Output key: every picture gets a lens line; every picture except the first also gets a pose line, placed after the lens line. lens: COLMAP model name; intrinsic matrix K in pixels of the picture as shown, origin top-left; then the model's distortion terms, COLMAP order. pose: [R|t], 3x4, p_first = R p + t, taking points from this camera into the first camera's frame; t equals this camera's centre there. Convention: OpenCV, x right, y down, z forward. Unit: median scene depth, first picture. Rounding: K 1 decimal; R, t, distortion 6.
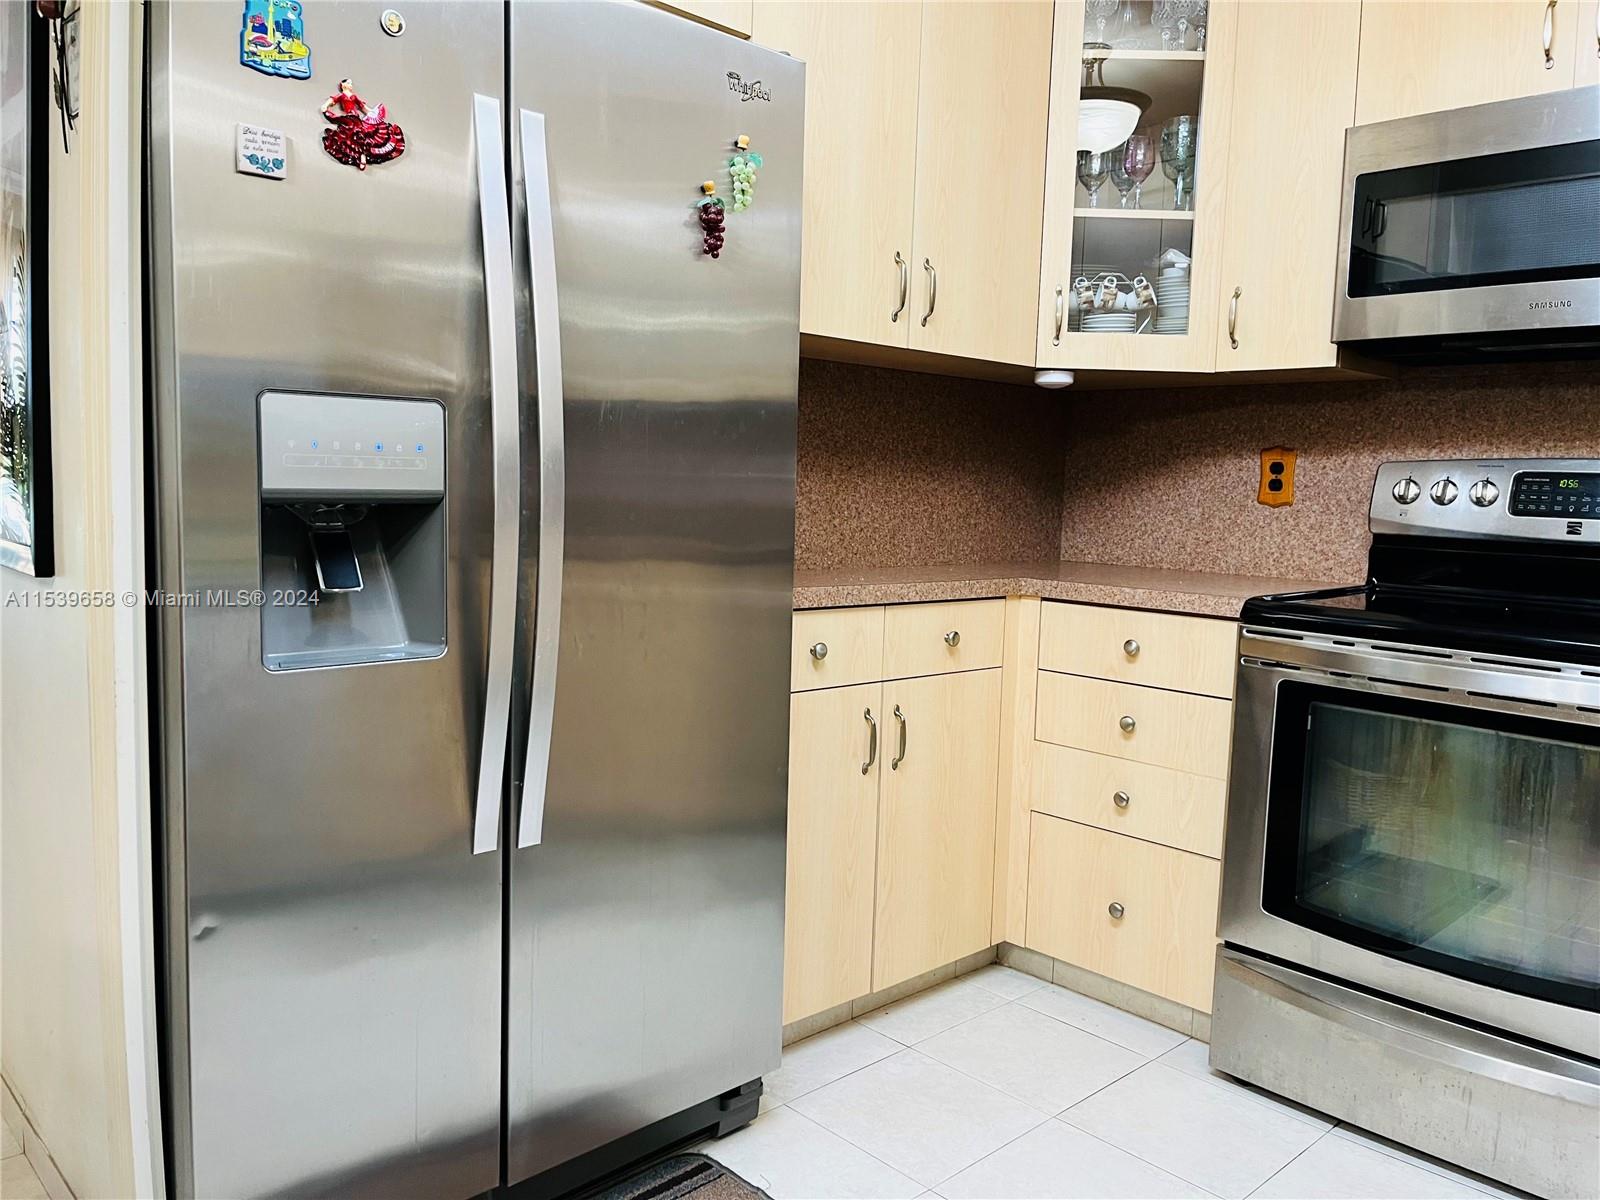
lens RADIAL K [[1204.6, 0, 797.7], [0, 1204.6, 586.5], [0, 0, 1]] dist [0.061401, -0.083144]
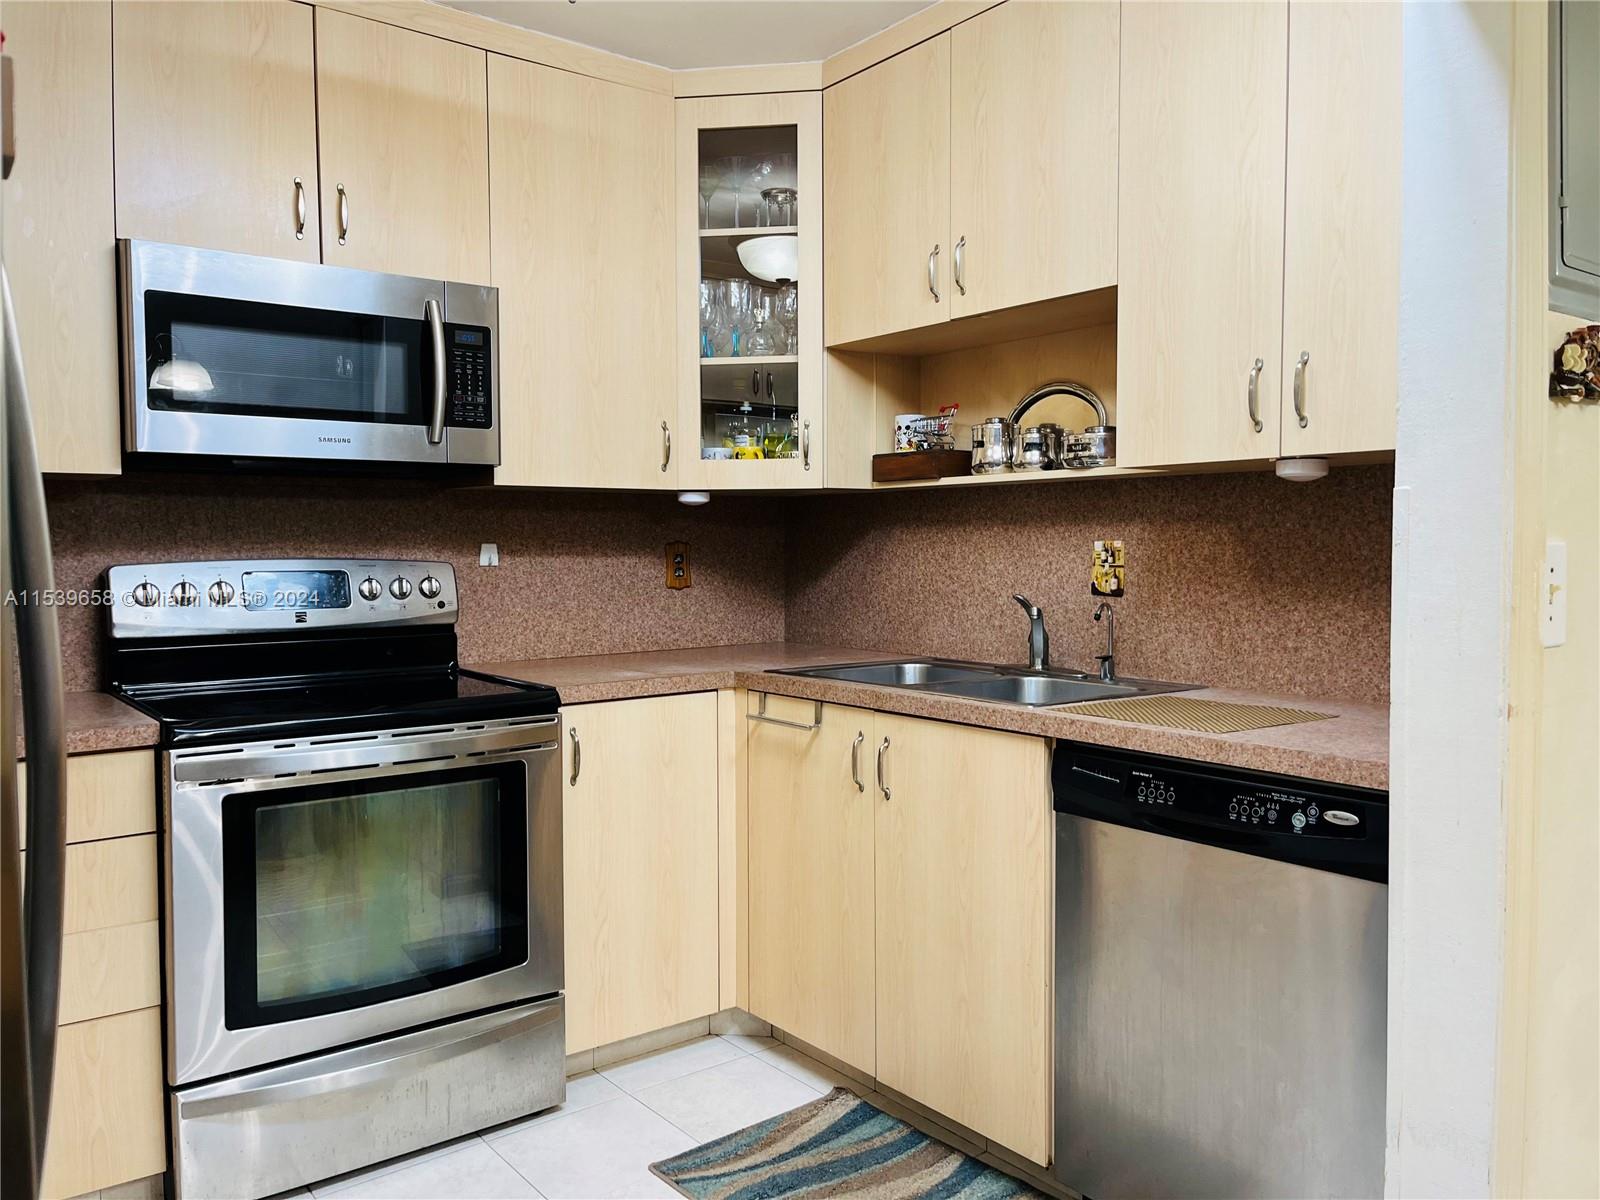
lens RADIAL K [[1204.6, 0, 791.0], [0, 1204.6, 587.4], [0, 0, 1]] dist [0.061401, -0.083144]
pose [[0.100727, -0.069680, 0.992471, -0.482050], [0.094961, 0.993664, 0.060126, -0.098492], [-0.990372, 0.088189, 0.106706, 0.368477]]
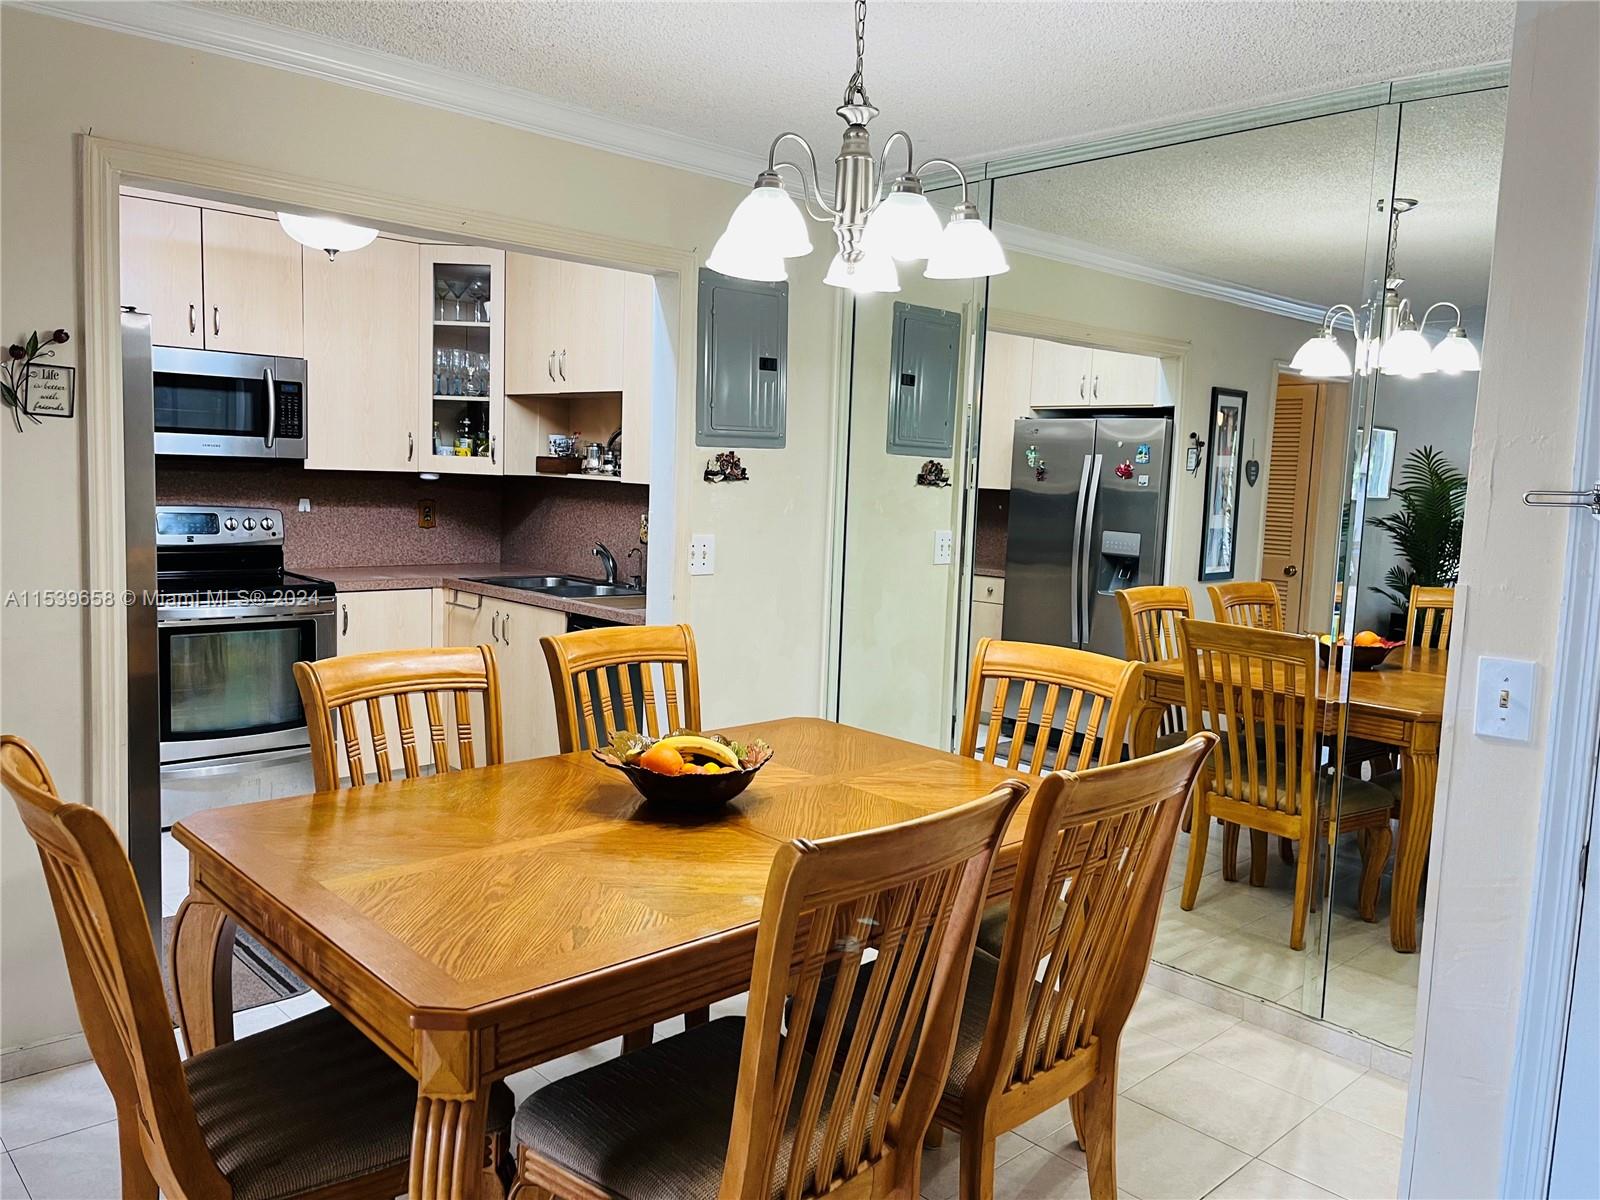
lens RADIAL K [[1204.6, 0, 799.8], [0, 1204.6, 596.1], [0, 0, 1]] dist [0.061401, -0.083144]
pose [[0.002400, -0.139170, 0.990266, -1.449143], [0.048857, 0.989102, 0.138888, -0.186039], [-0.998803, 0.048048, 0.009173, -0.095255]]
